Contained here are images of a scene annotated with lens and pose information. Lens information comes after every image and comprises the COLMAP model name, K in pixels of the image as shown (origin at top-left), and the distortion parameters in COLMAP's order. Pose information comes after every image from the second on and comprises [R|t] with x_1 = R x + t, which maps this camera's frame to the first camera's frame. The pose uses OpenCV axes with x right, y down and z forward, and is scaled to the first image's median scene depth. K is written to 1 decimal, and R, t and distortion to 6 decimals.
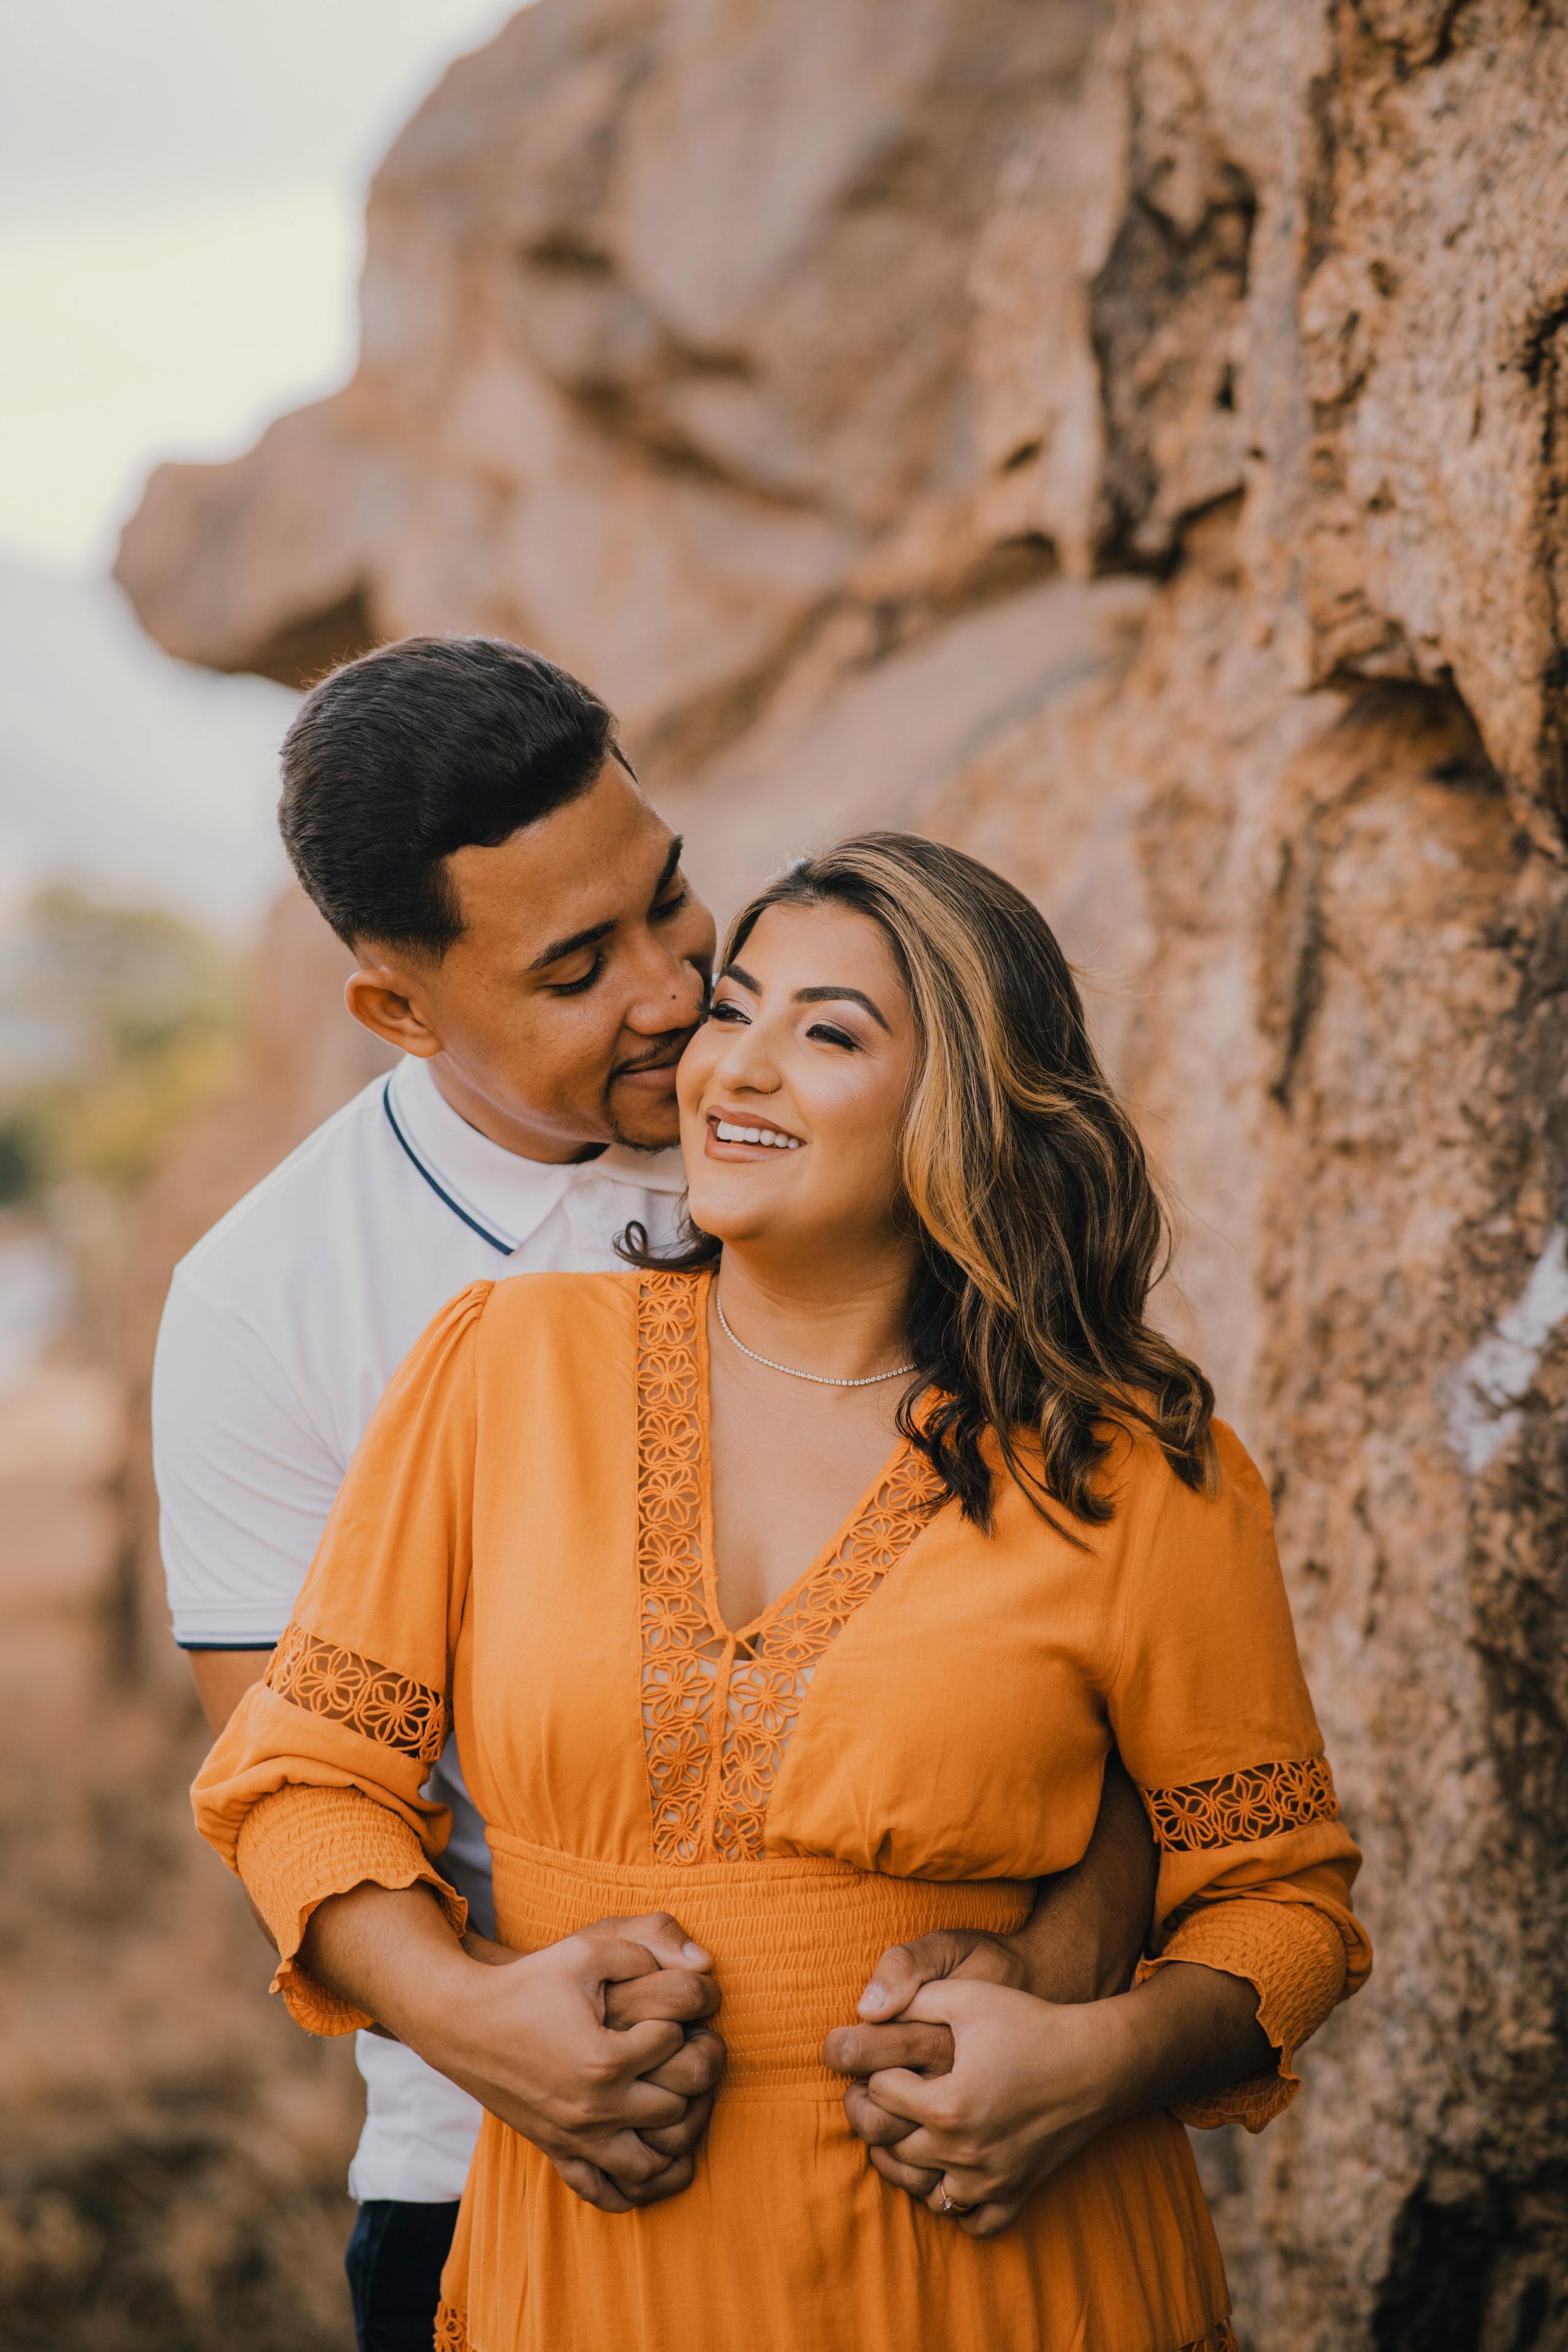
lens RADIAL K [[5820.8, 0, 758.6], [0, 5820.8, 1171.1], [0, 0, 1]] dist [0.552484, -1.701168]
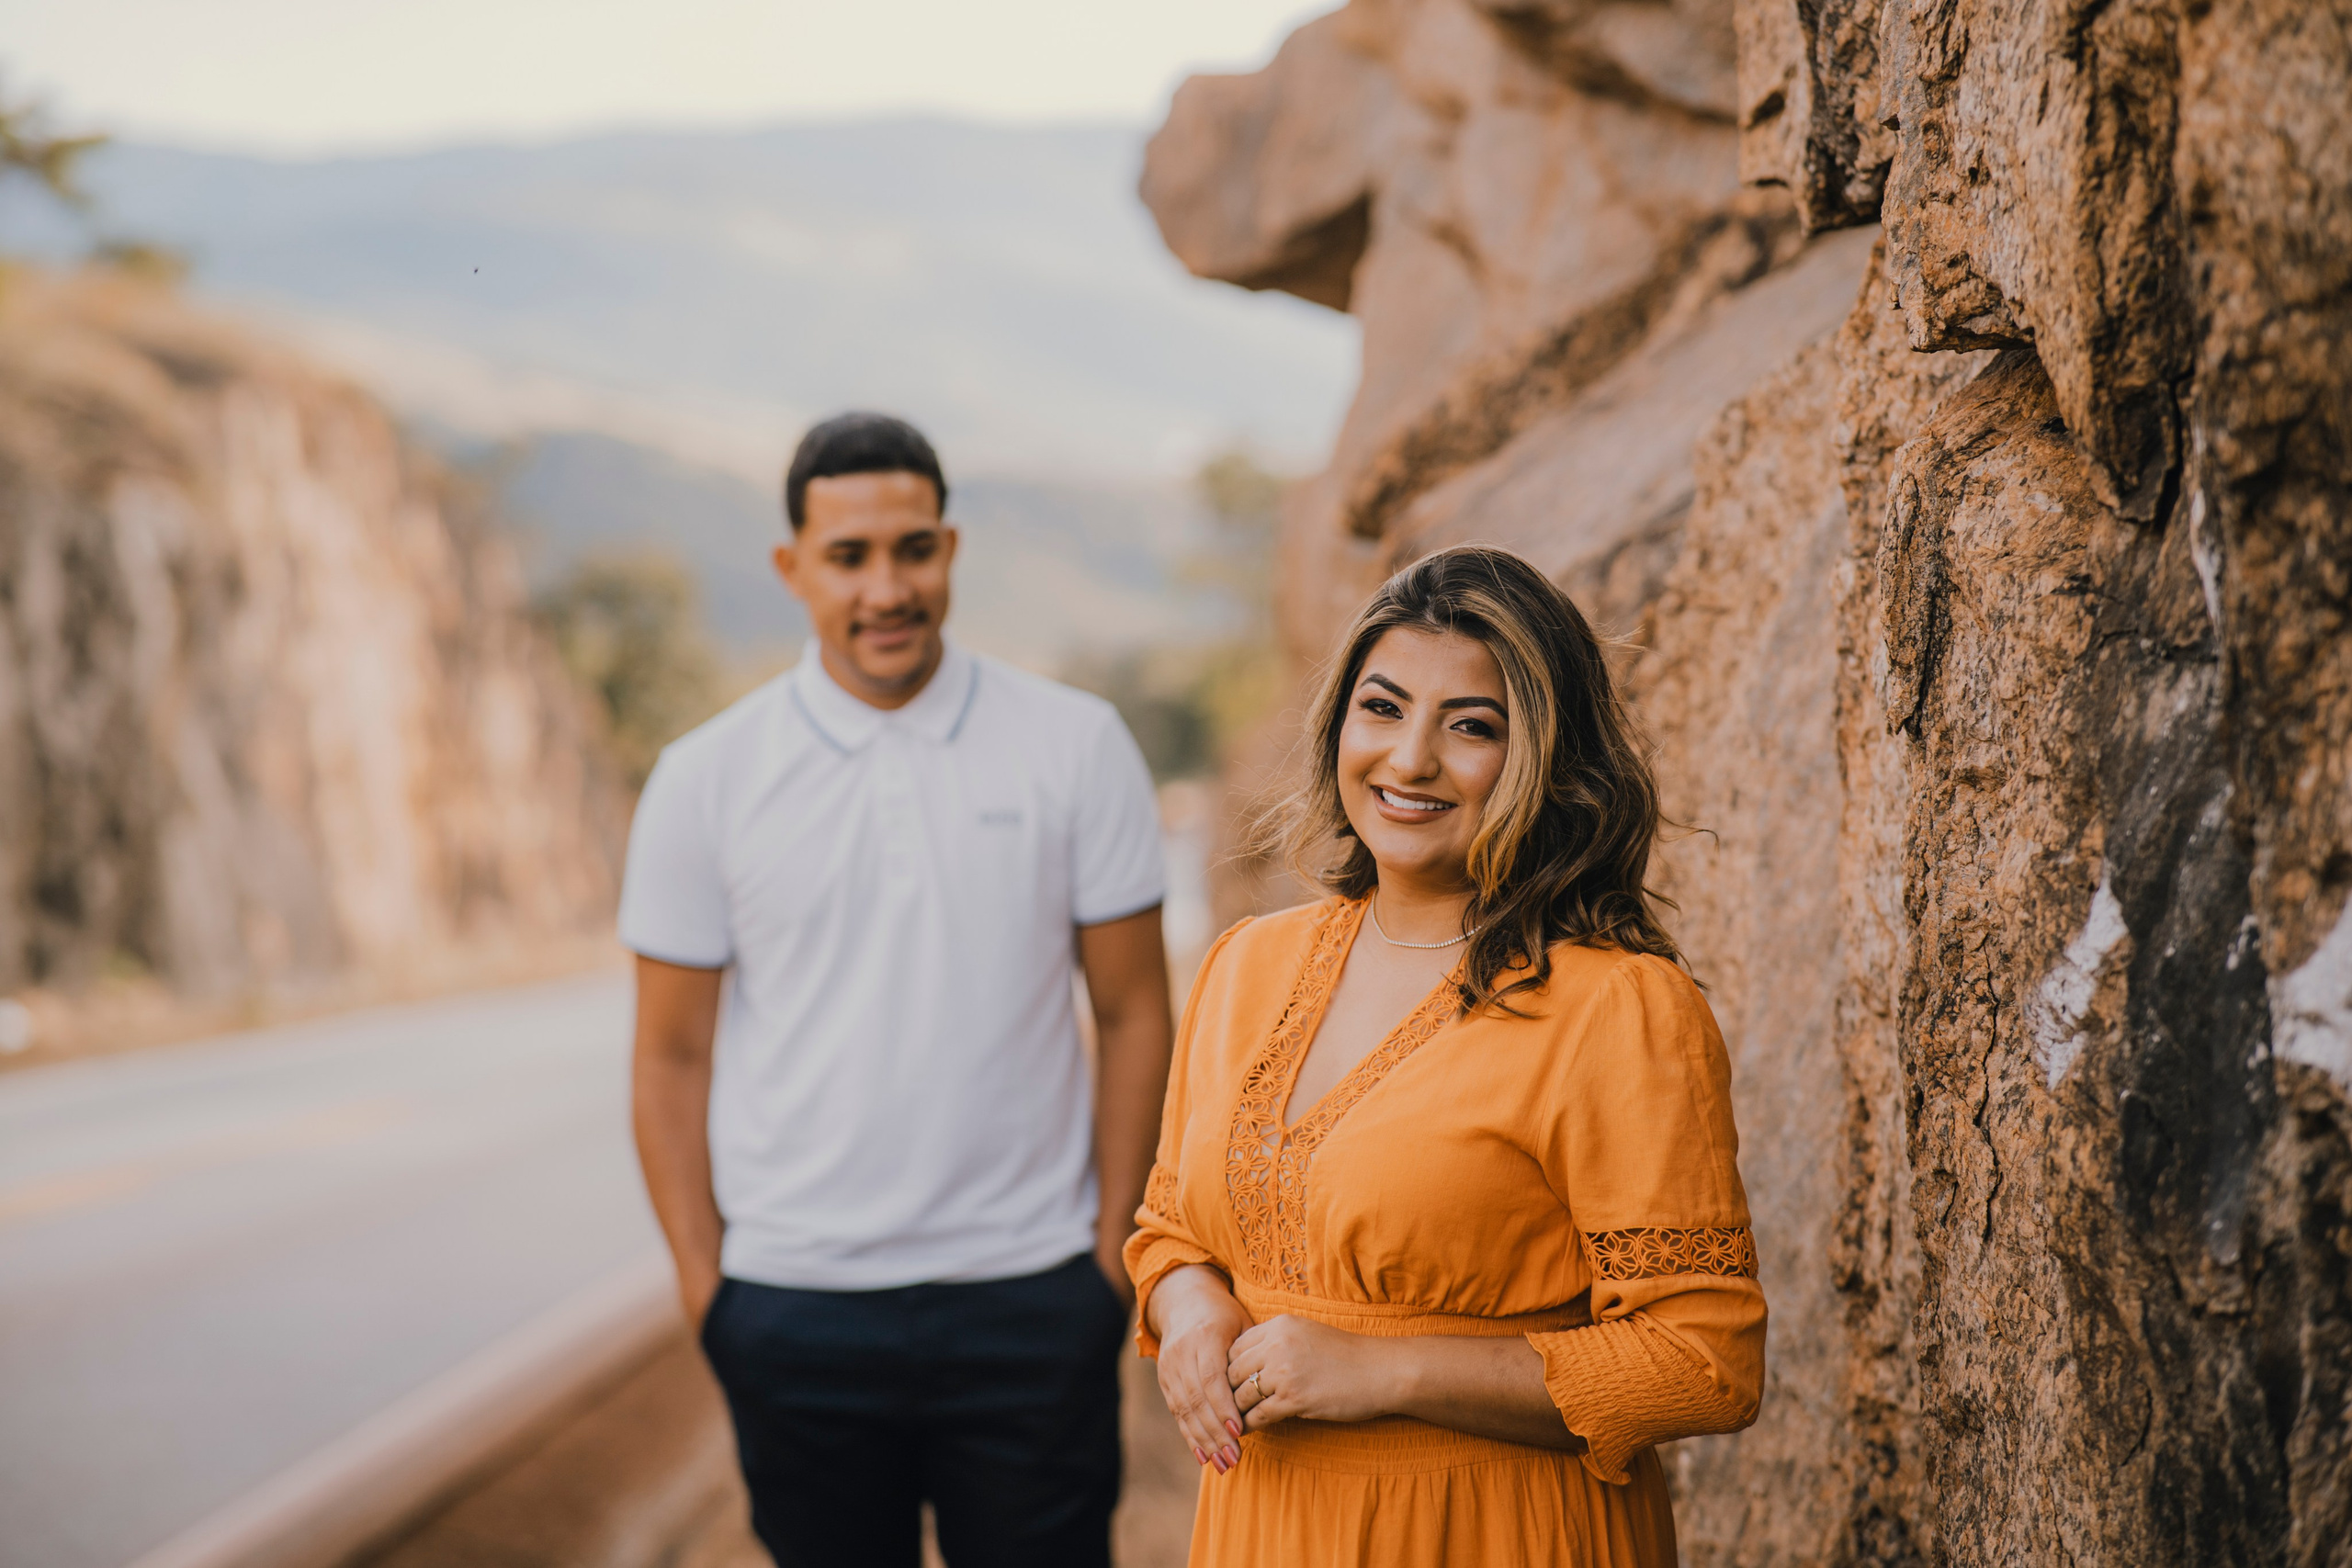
lens RADIAL K [[5759.6, 0, 1174.9], [0, 5759.6, 779.1], [0, 0, 1]] dist [0.551487, -2.322542]
pose [[0.990916, -0.010750, -0.134052, 0.102166], [0.011874, 0.999901, 0.007594, -0.014110], [0.133957, -0.009116, 0.990945, -0.063952]]
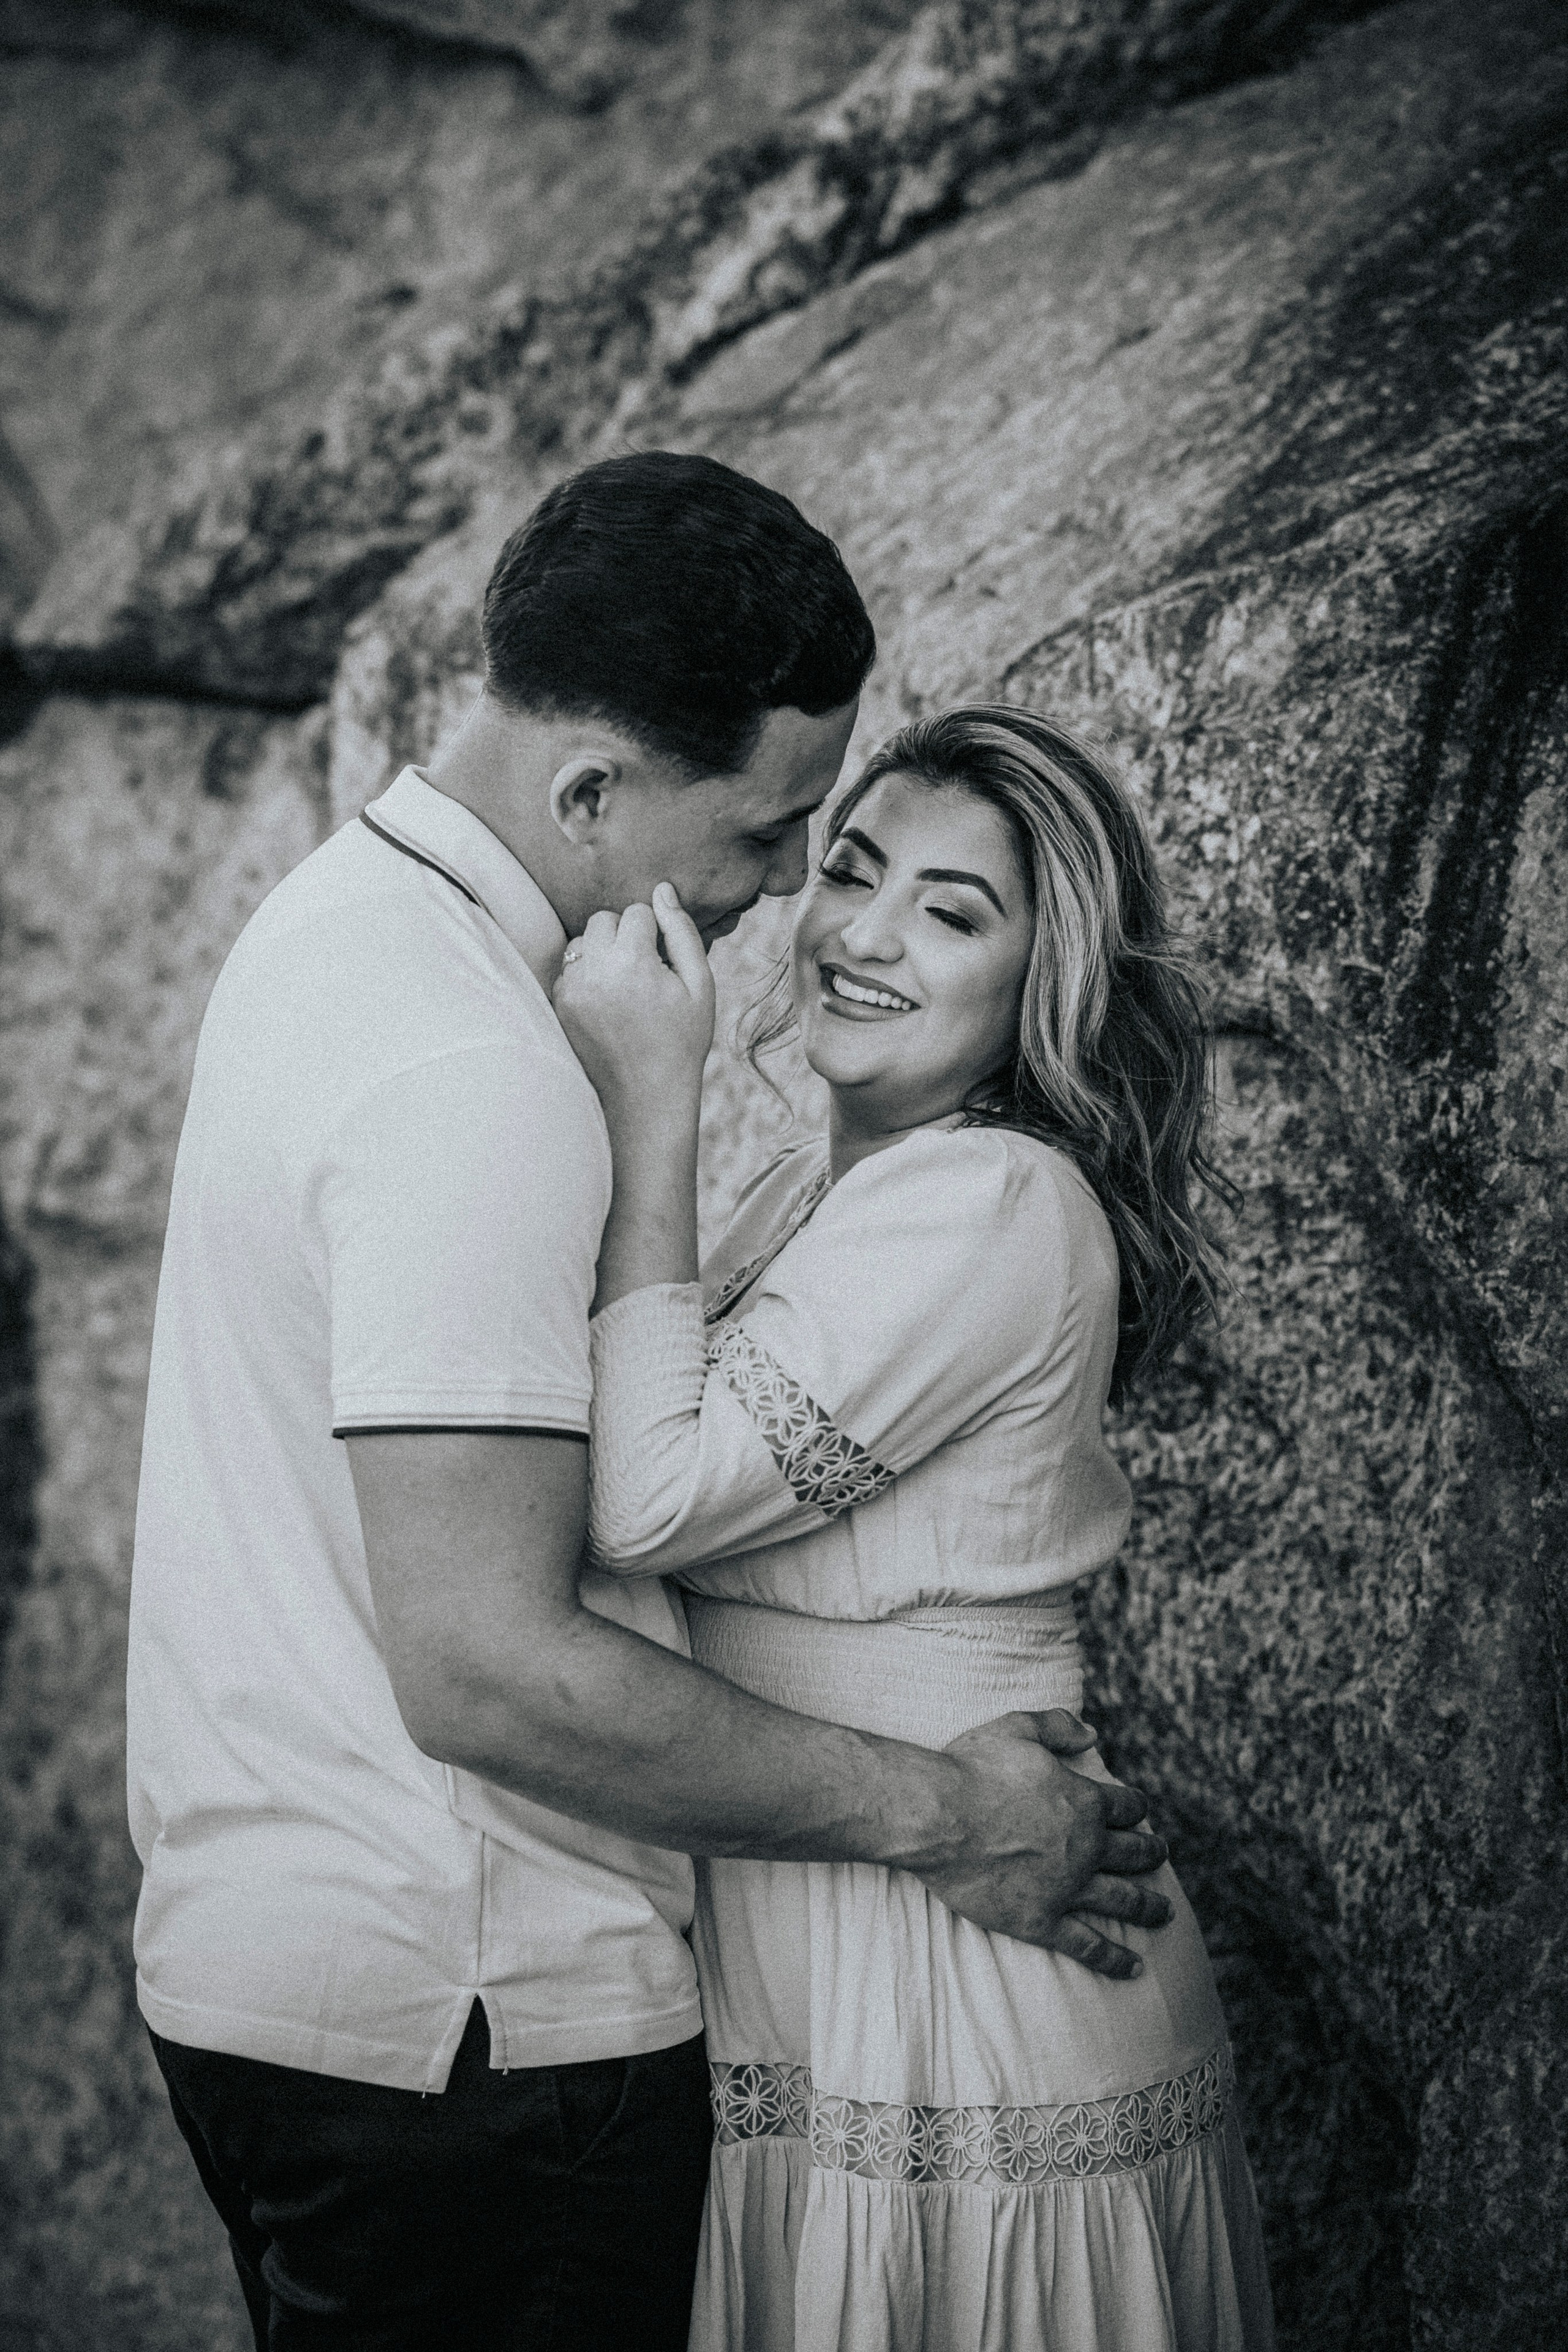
lens RADIAL K [[5707.8, 0, 785.1], [0, 5707.8, 1194.1], [0, 0, 1]] dist [0.525397, -1.646324]
pose [[0.955300, -0.047768, 0.291752, -0.342256], [0.039851, 0.998660, 0.033025, 0.000222], [-0.292939, -0.019922, 0.955924, 0.658970]]
